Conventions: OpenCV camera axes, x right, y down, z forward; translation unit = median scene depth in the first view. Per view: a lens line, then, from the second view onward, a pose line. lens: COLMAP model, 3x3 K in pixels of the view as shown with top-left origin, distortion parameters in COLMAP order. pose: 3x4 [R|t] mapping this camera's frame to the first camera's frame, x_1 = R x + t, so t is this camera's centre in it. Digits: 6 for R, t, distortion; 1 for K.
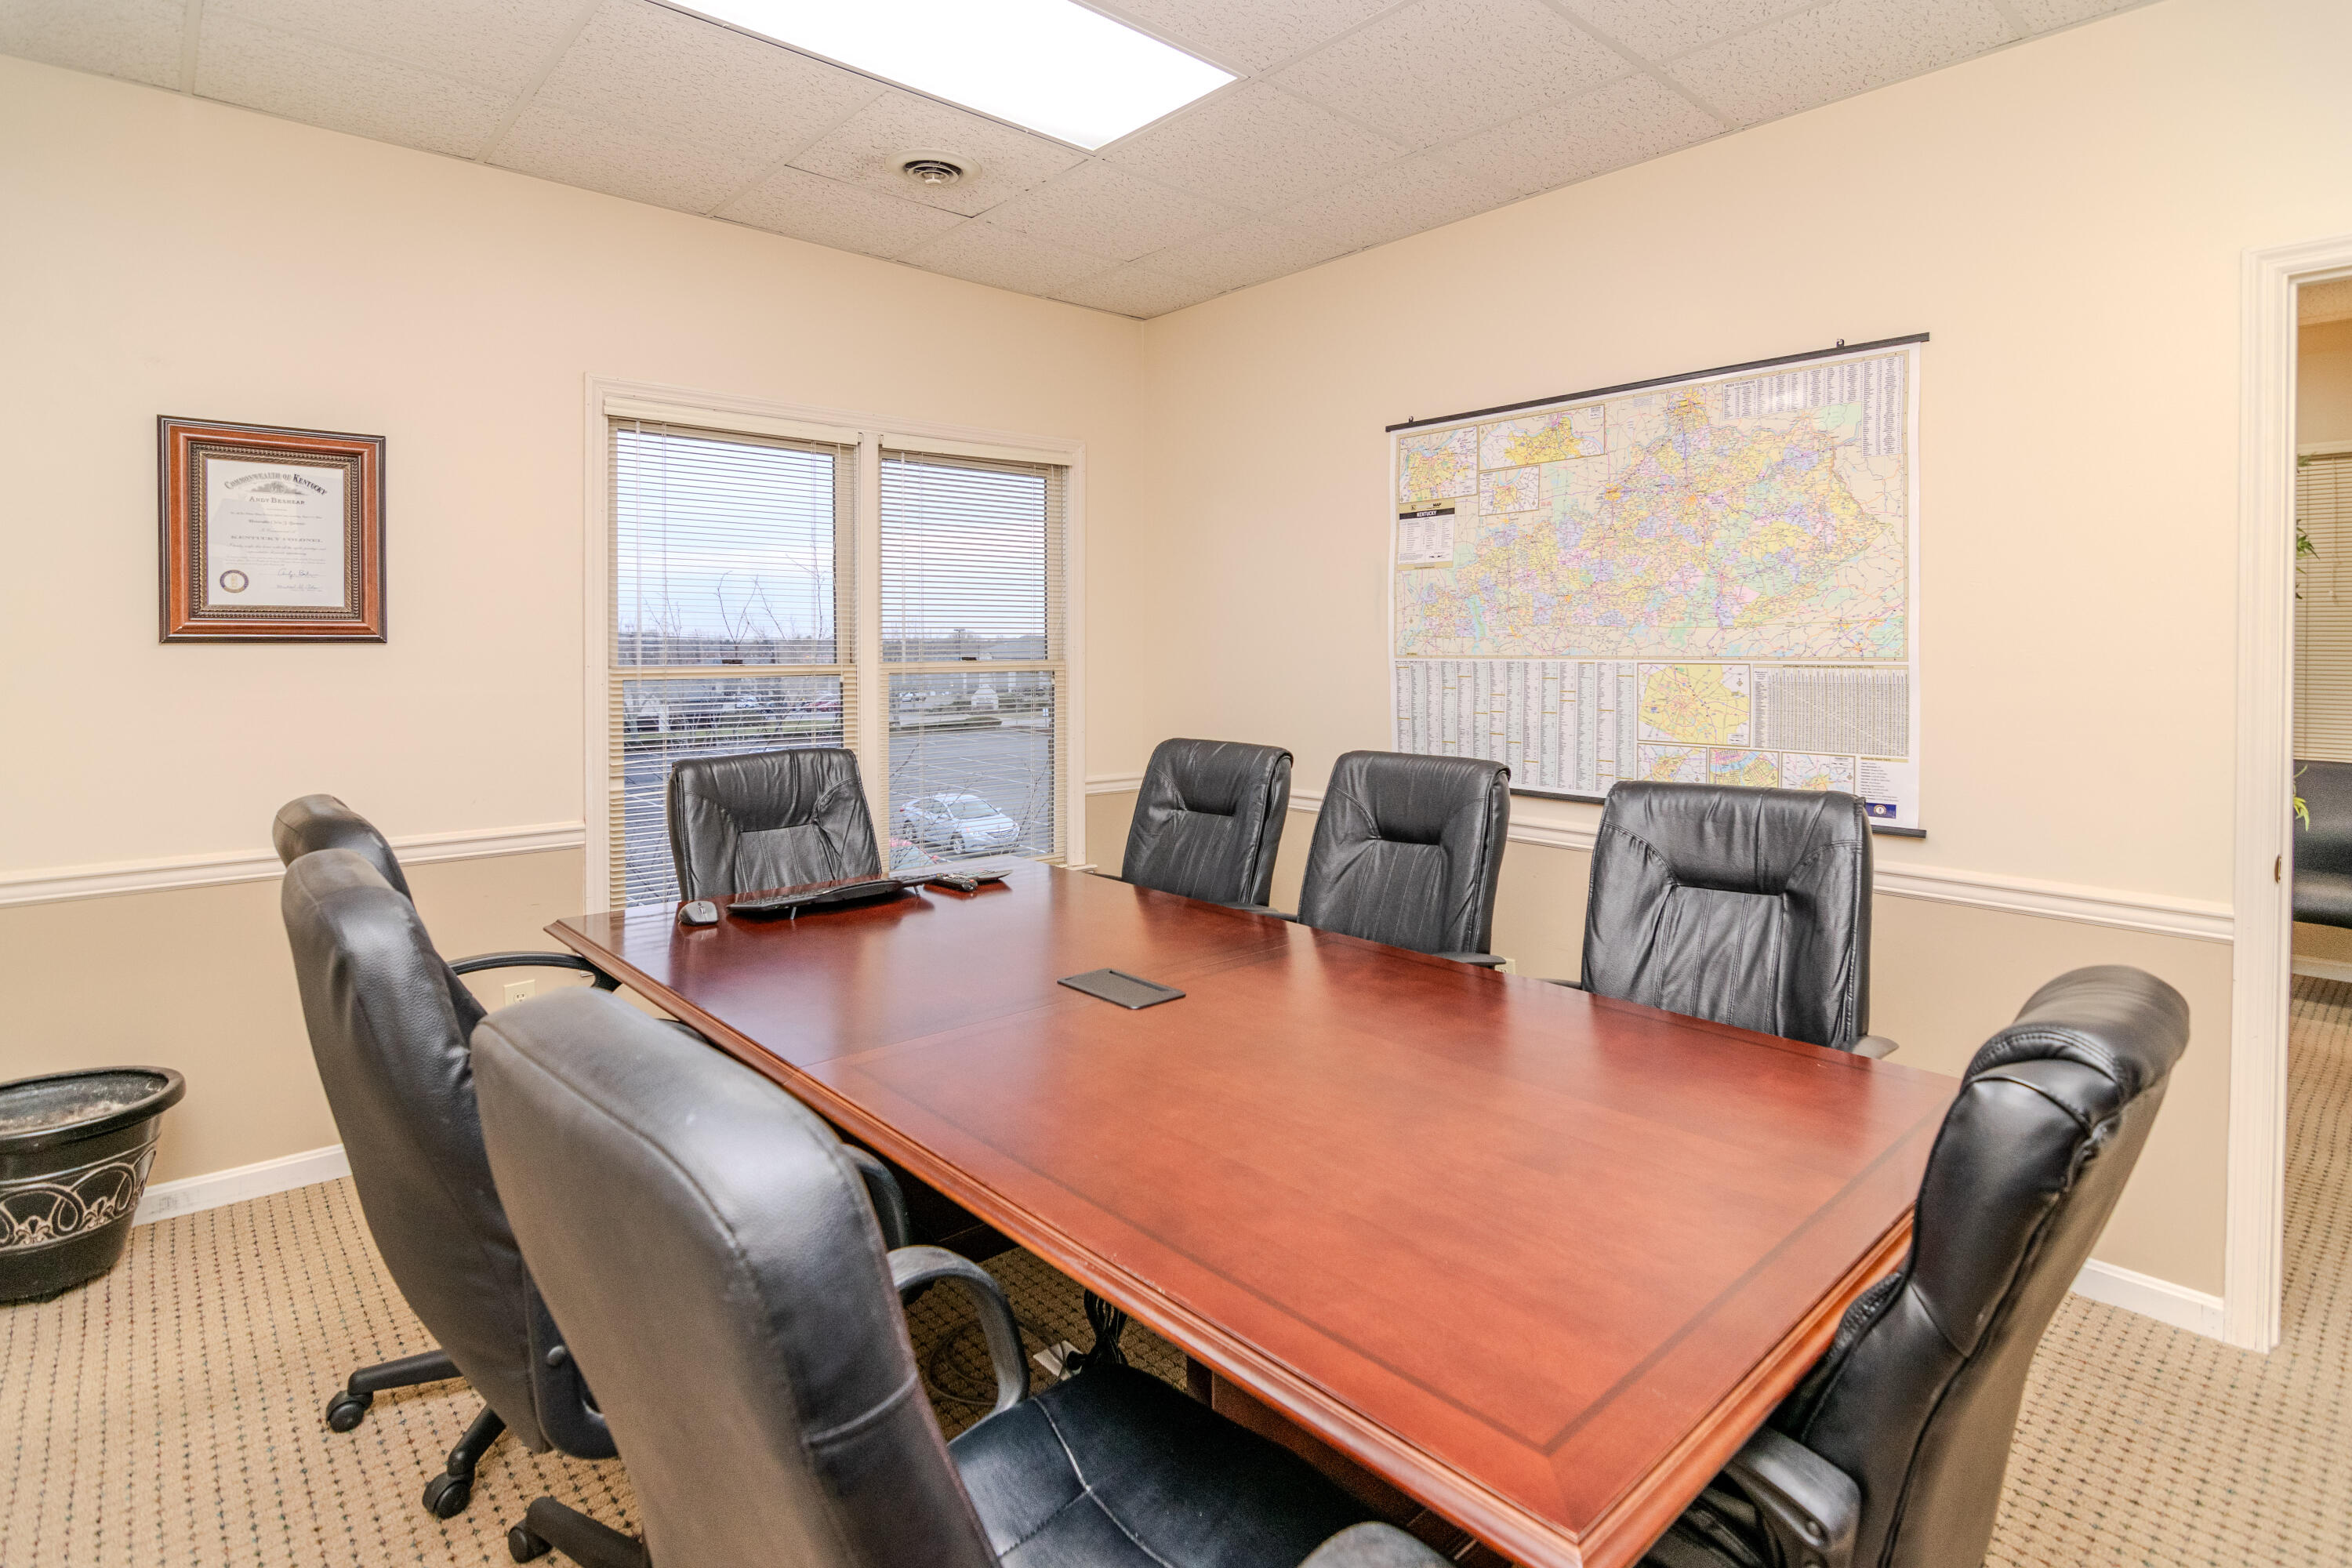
lens RADIAL K [[1185.5, 0, 1200.2], [0, 1185.5, 799.3], [0, 0, 1]] dist [-0.011855, -0.000523]
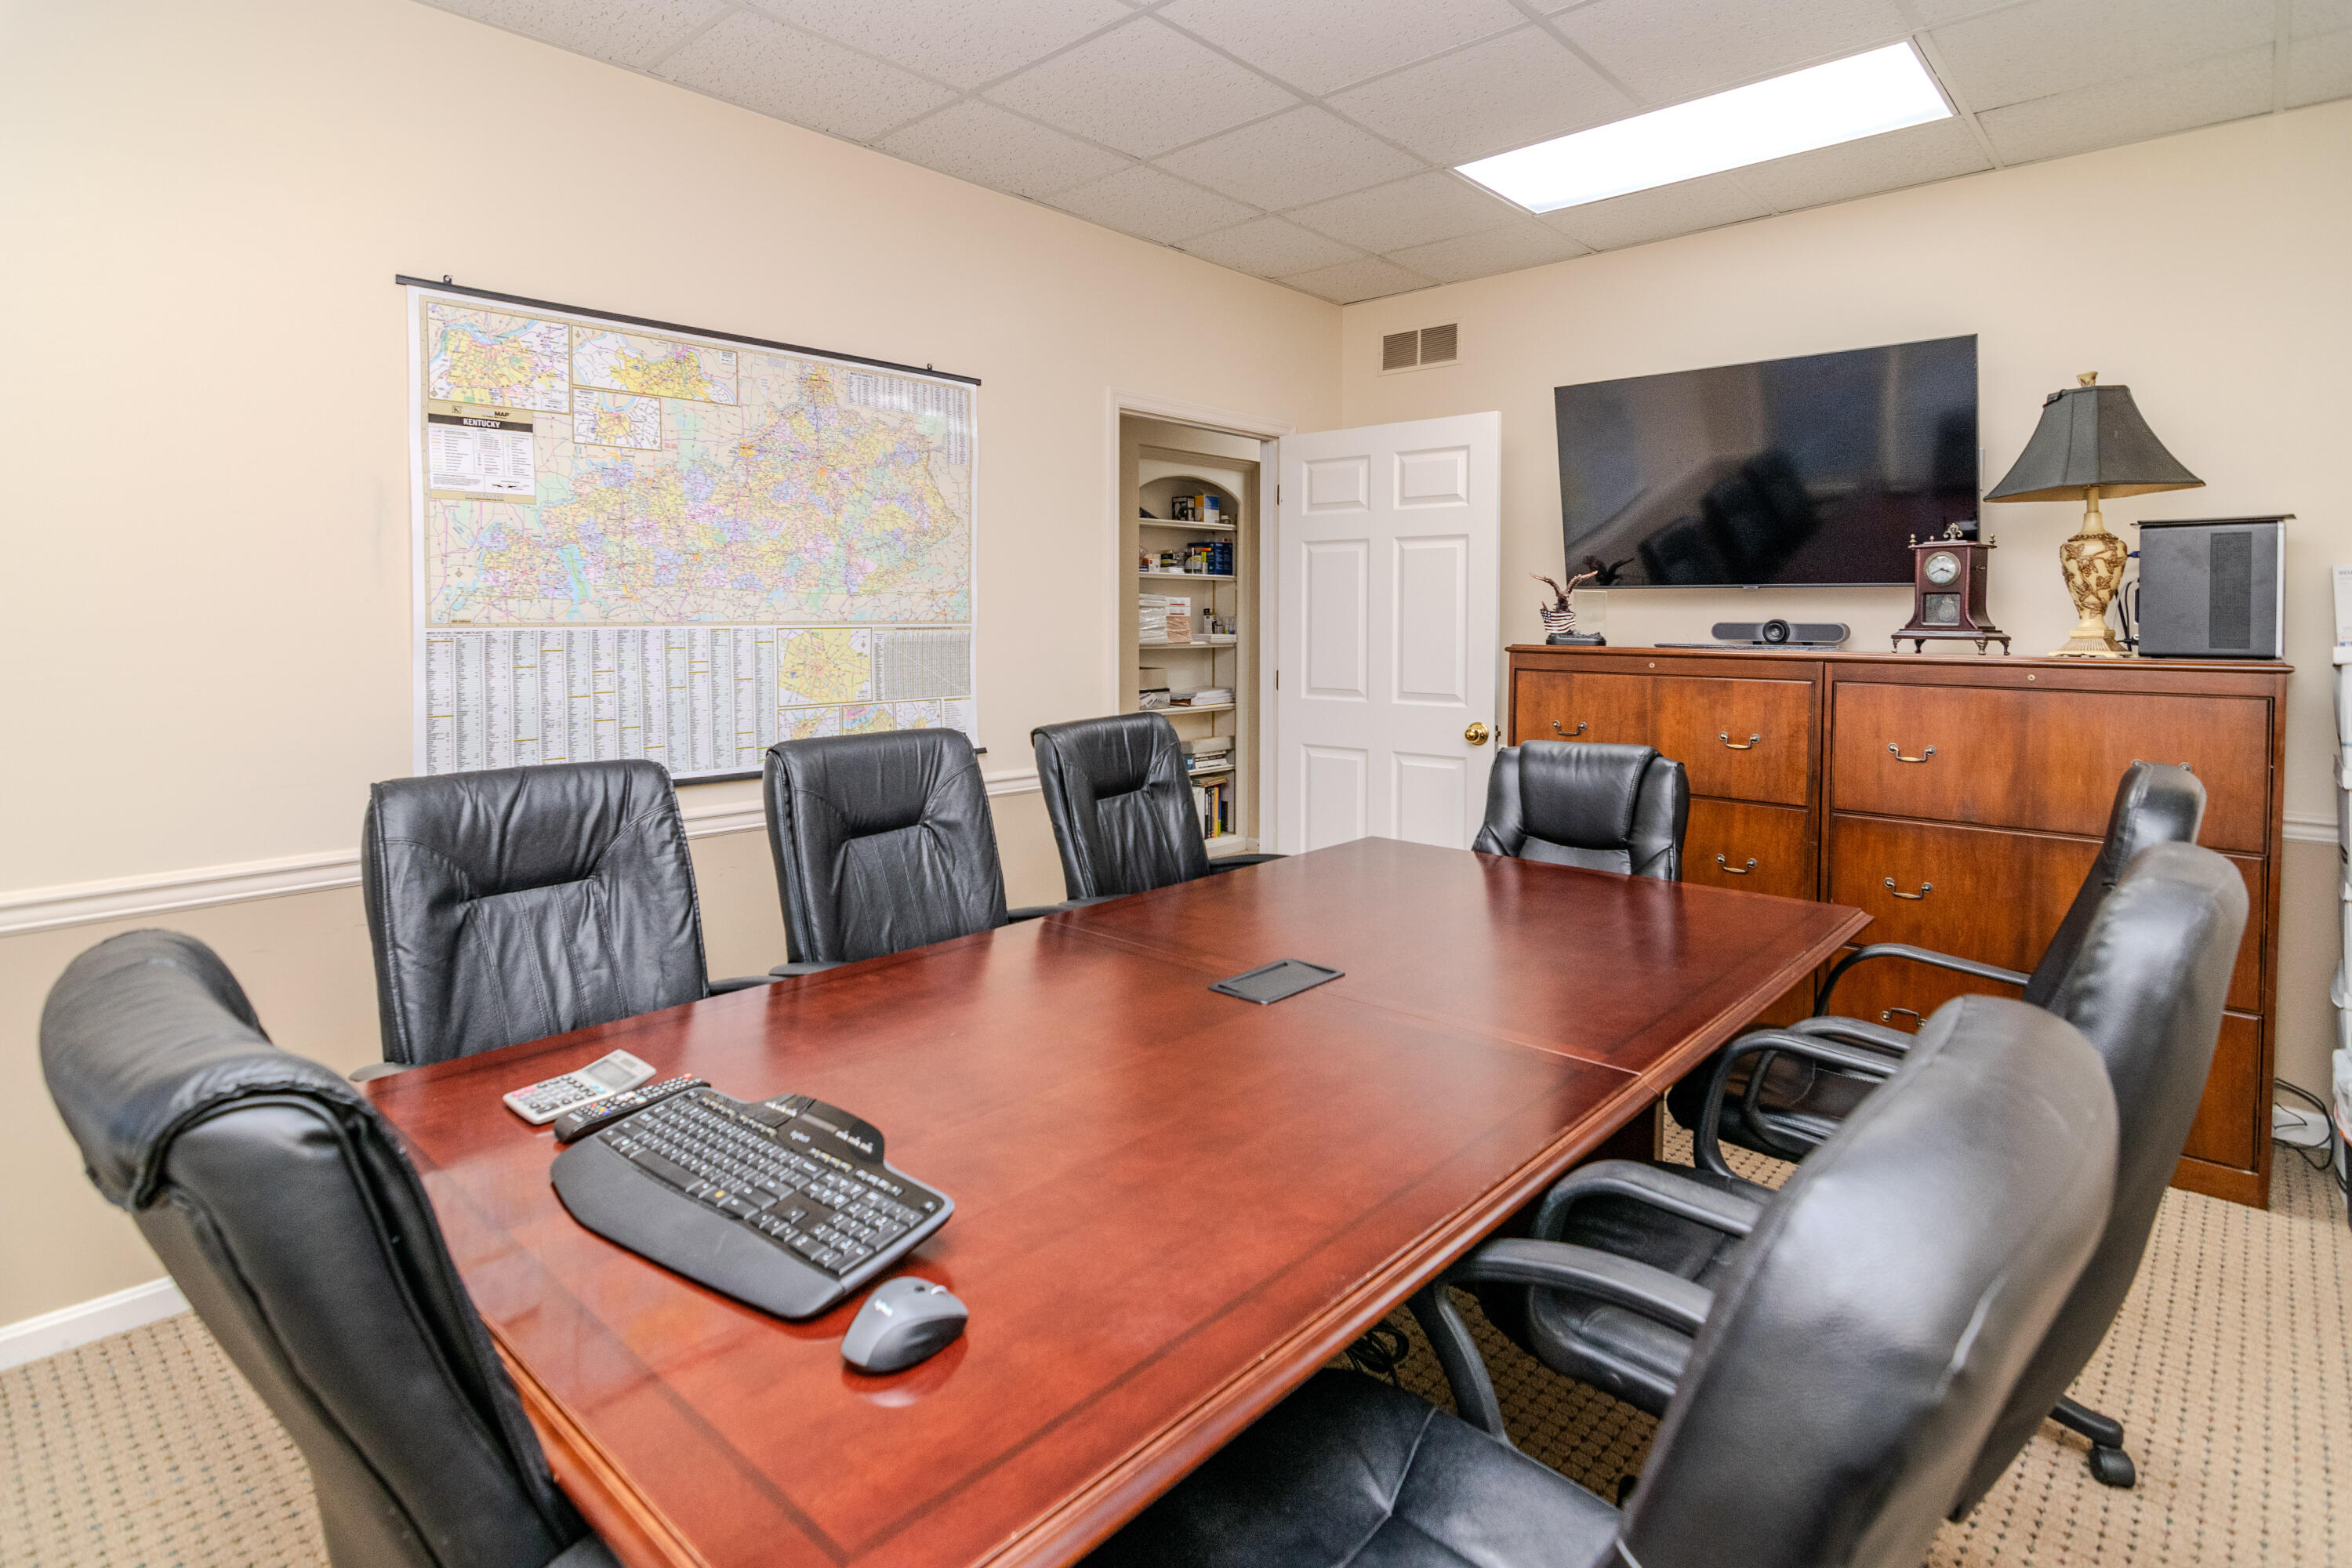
lens RADIAL K [[1185.5, 0, 1184.9], [0, 1185.5, 772.7], [0, 0, 1]] dist [-0.011855, -0.000523]
pose [[-0.099797, -0.129376, 0.986561, -0.630836], [0.125796, 0.981914, 0.141491, -0.091093], [-0.987024, 0.138226, -0.081717, 0.739362]]
